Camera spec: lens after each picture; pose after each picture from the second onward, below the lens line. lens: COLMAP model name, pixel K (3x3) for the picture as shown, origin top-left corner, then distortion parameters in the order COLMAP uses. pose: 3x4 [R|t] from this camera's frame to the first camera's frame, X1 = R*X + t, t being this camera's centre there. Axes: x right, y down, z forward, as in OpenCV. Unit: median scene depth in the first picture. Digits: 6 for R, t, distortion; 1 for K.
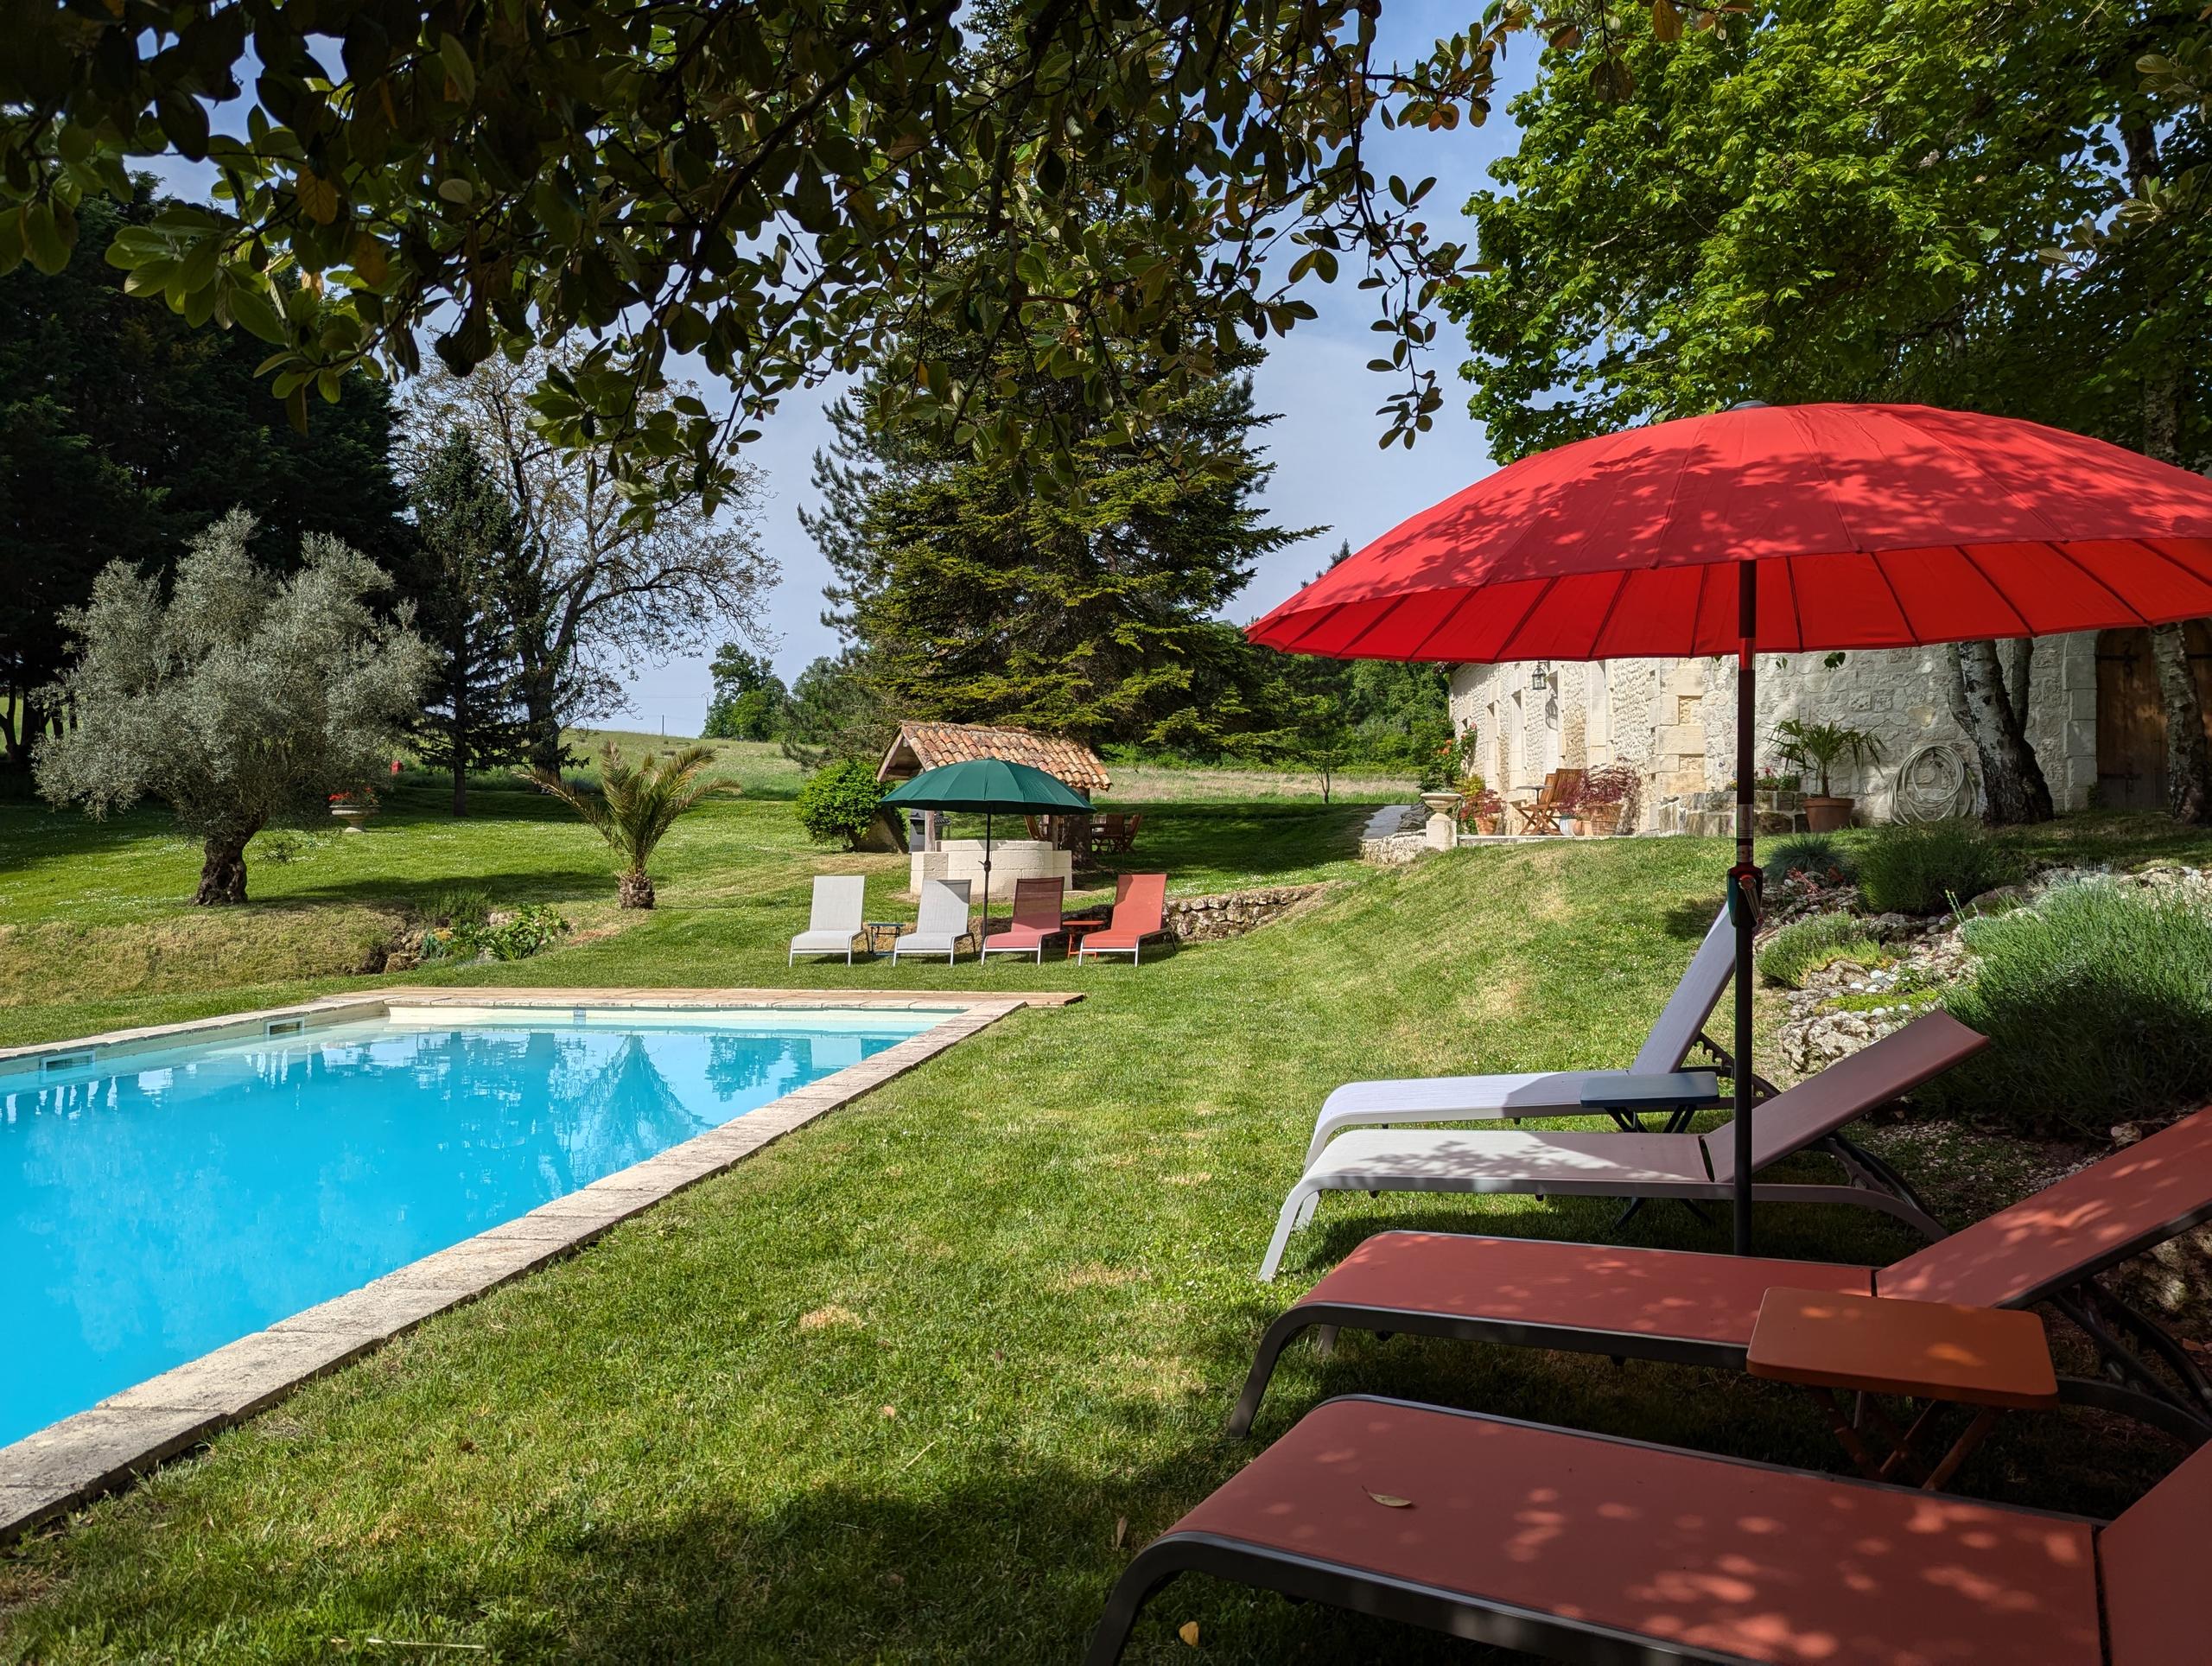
lens RADIAL K [[1556.2, 0, 1109.4], [0, 1556.2, 846.5], [0, 0, 1]] dist [0.048061, -0.001518]
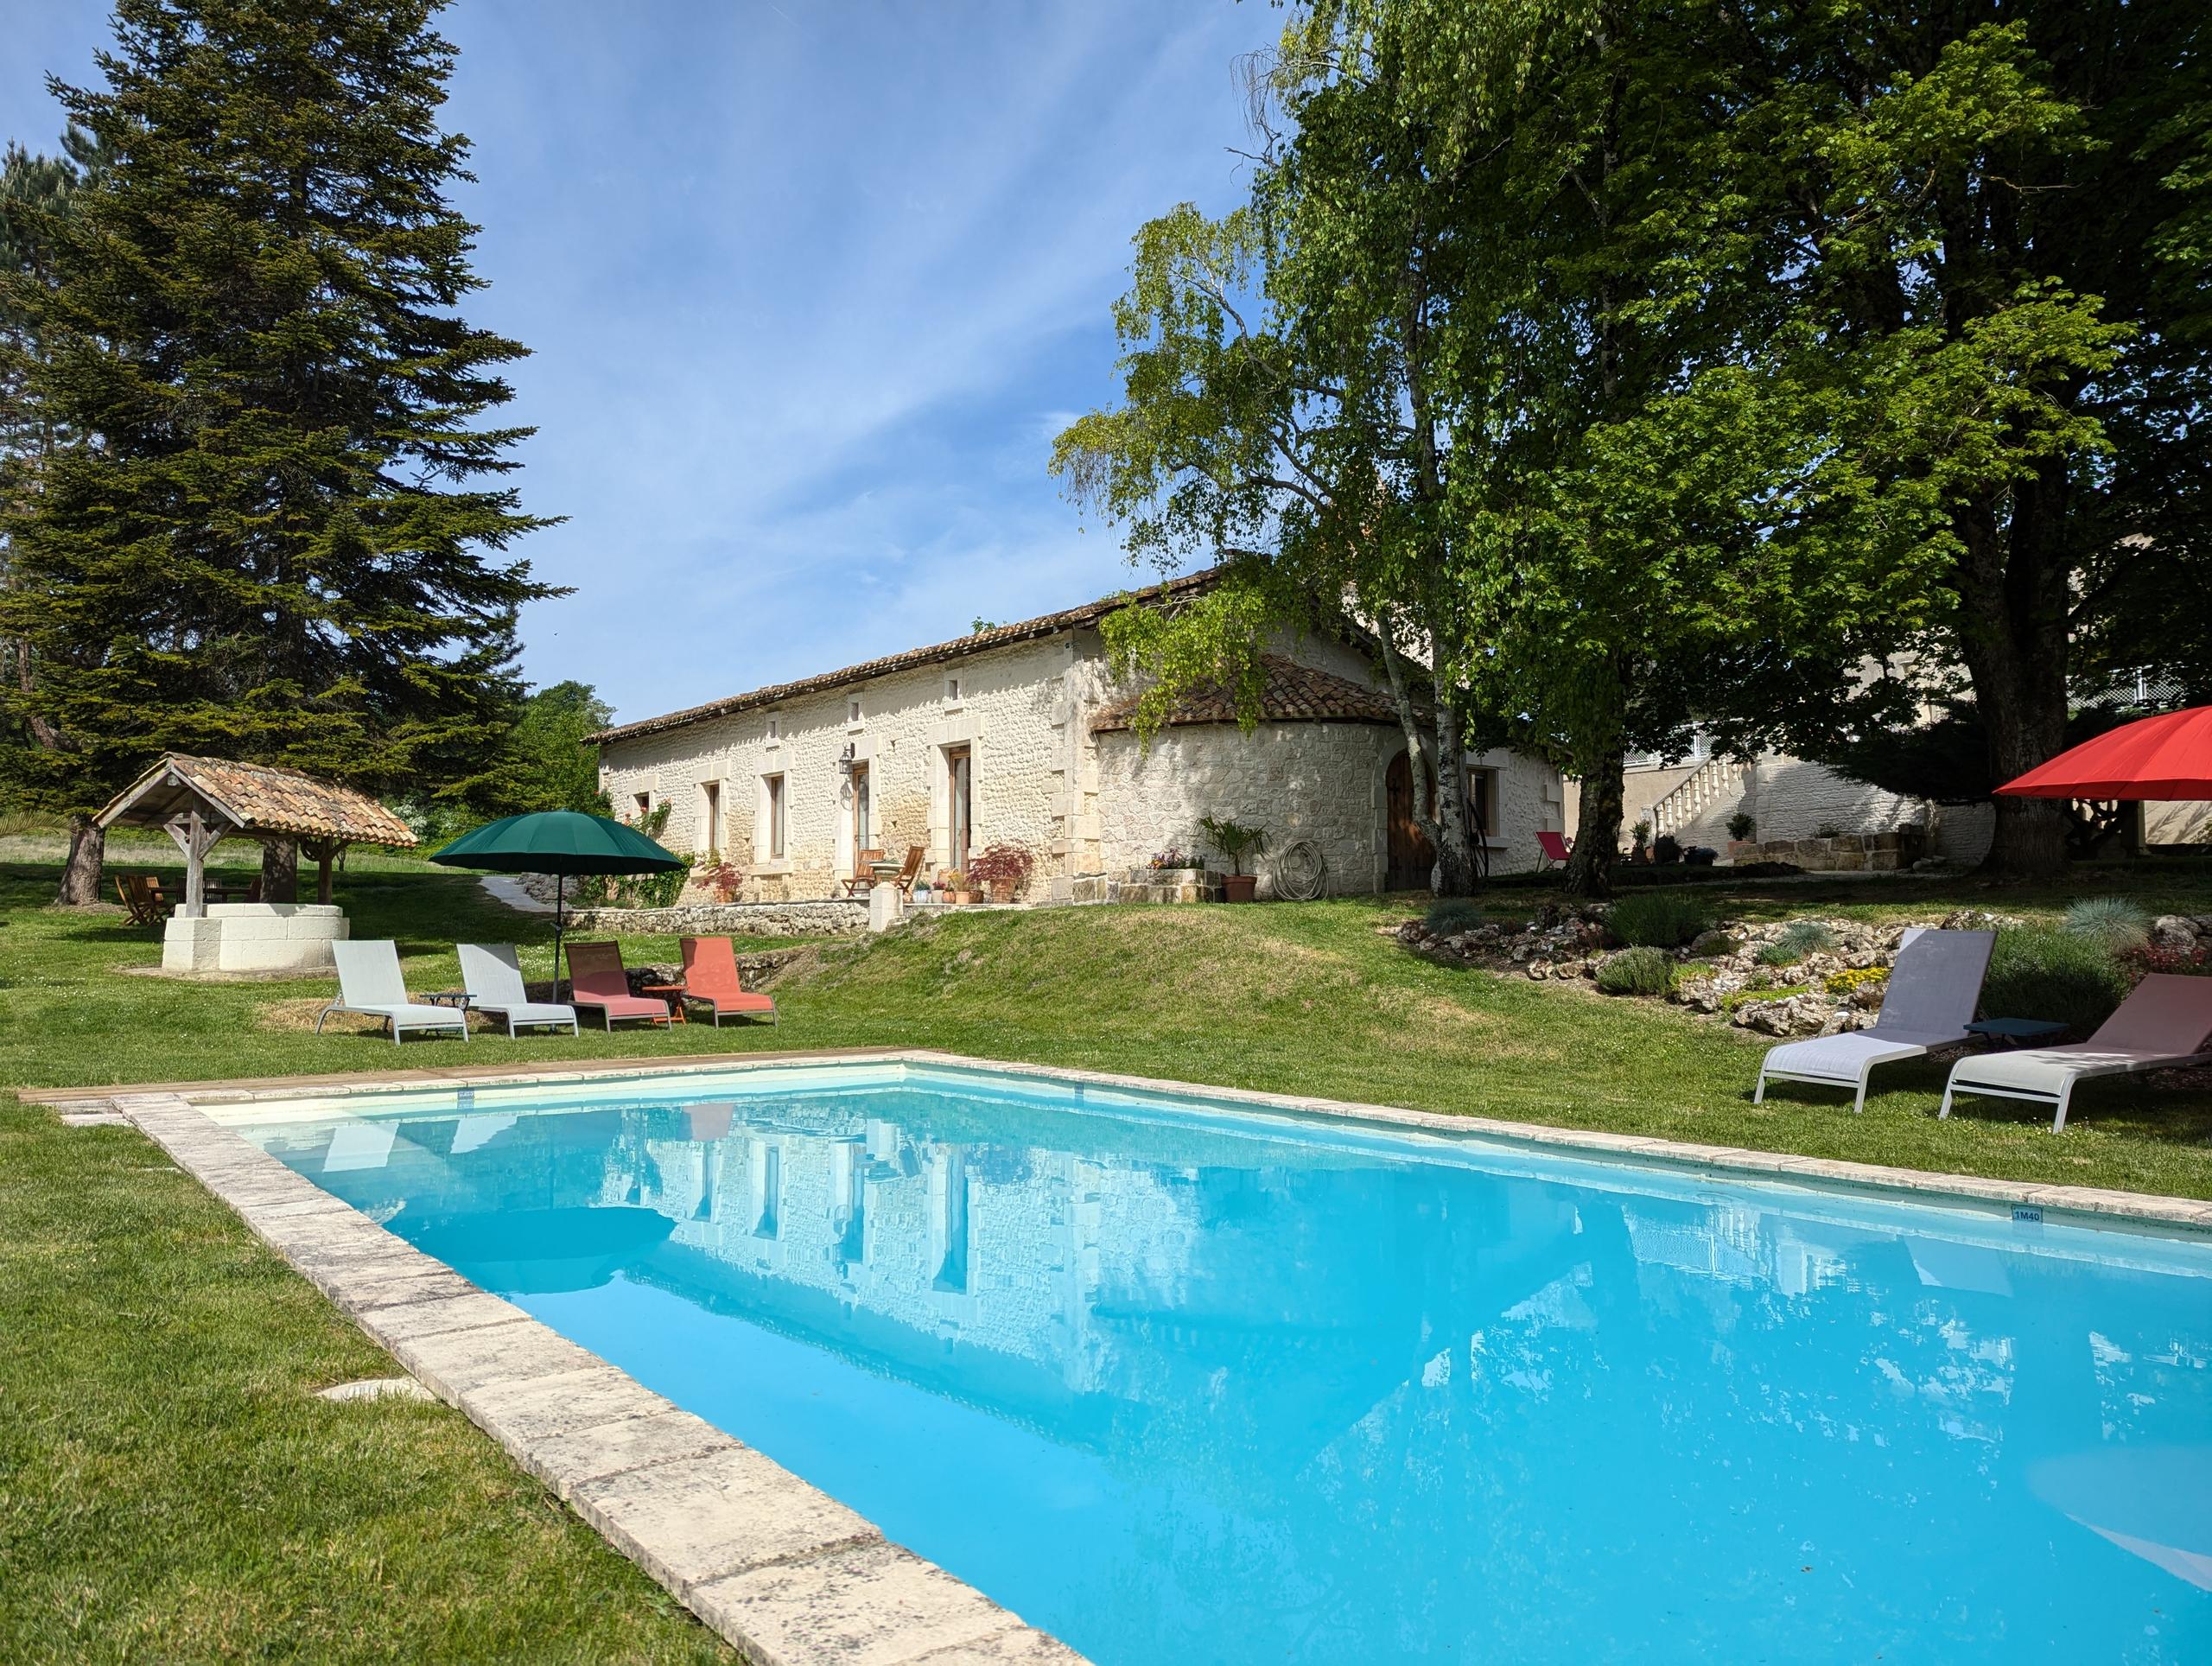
lens RADIAL K [[1556.2, 0, 1105.5], [0, 1556.2, 831.6], [0, 0, 1]] dist [0.048061, -0.001518]
pose [[0.727163, 0.045988, 0.684923, -0.364636], [-0.004368, 0.998043, -0.062375, 0.009126], [-0.686451, 0.042365, 0.725941, 0.081298]]
